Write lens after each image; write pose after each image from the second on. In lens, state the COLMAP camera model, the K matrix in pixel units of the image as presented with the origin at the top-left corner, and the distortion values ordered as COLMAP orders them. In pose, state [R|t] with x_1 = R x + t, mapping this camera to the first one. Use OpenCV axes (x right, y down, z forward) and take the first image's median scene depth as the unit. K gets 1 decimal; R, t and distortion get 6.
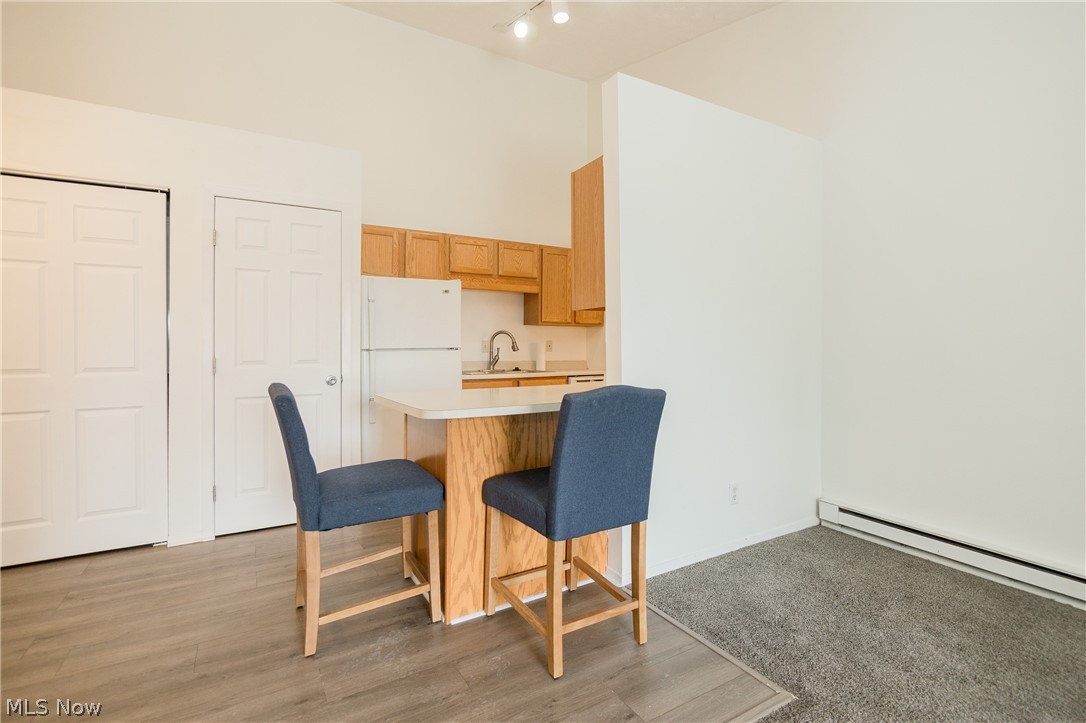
lens RADIAL K [[497.5, 0, 532.3], [0, 497.5, 339.7], [0, 0, 1]] dist [-0.013871, 0.000164]
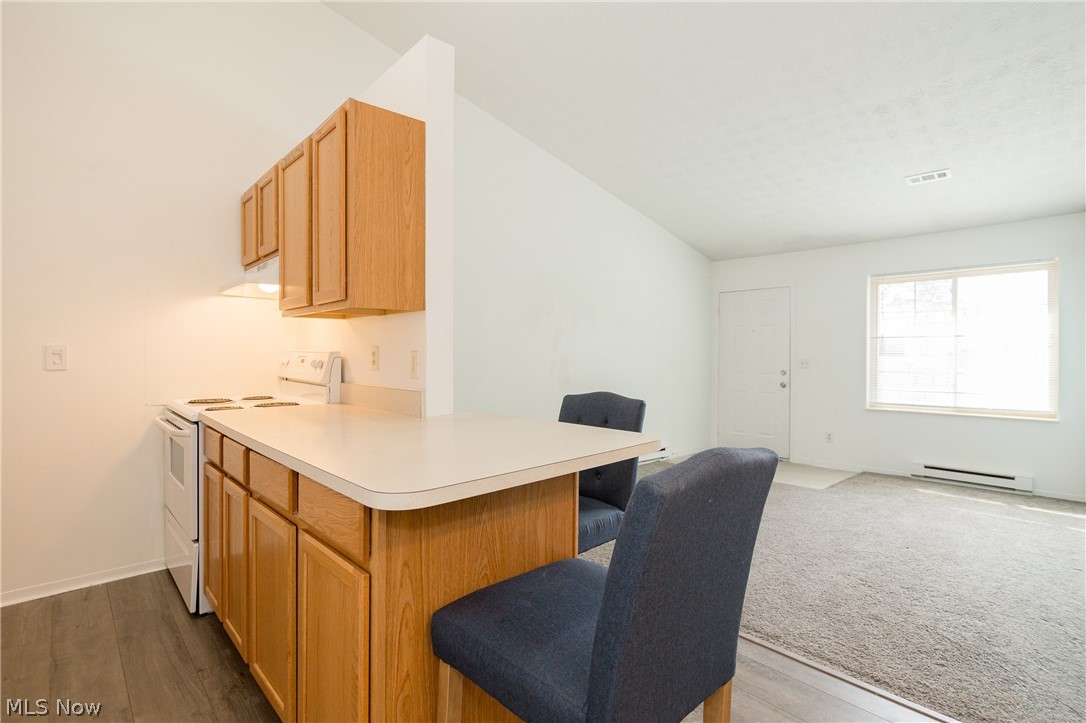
lens RADIAL K [[524.5, 0, 567.4], [0, 524.5, 353.1], [0, 0, 1]] dist [-0.012433, 0.000634]
pose [[-0.253308, 0.003387, 0.967380, -0.641681], [-0.011829, 0.999908, -0.006598, 0.003615], [-0.967313, -0.013115, -0.253244, 0.866060]]
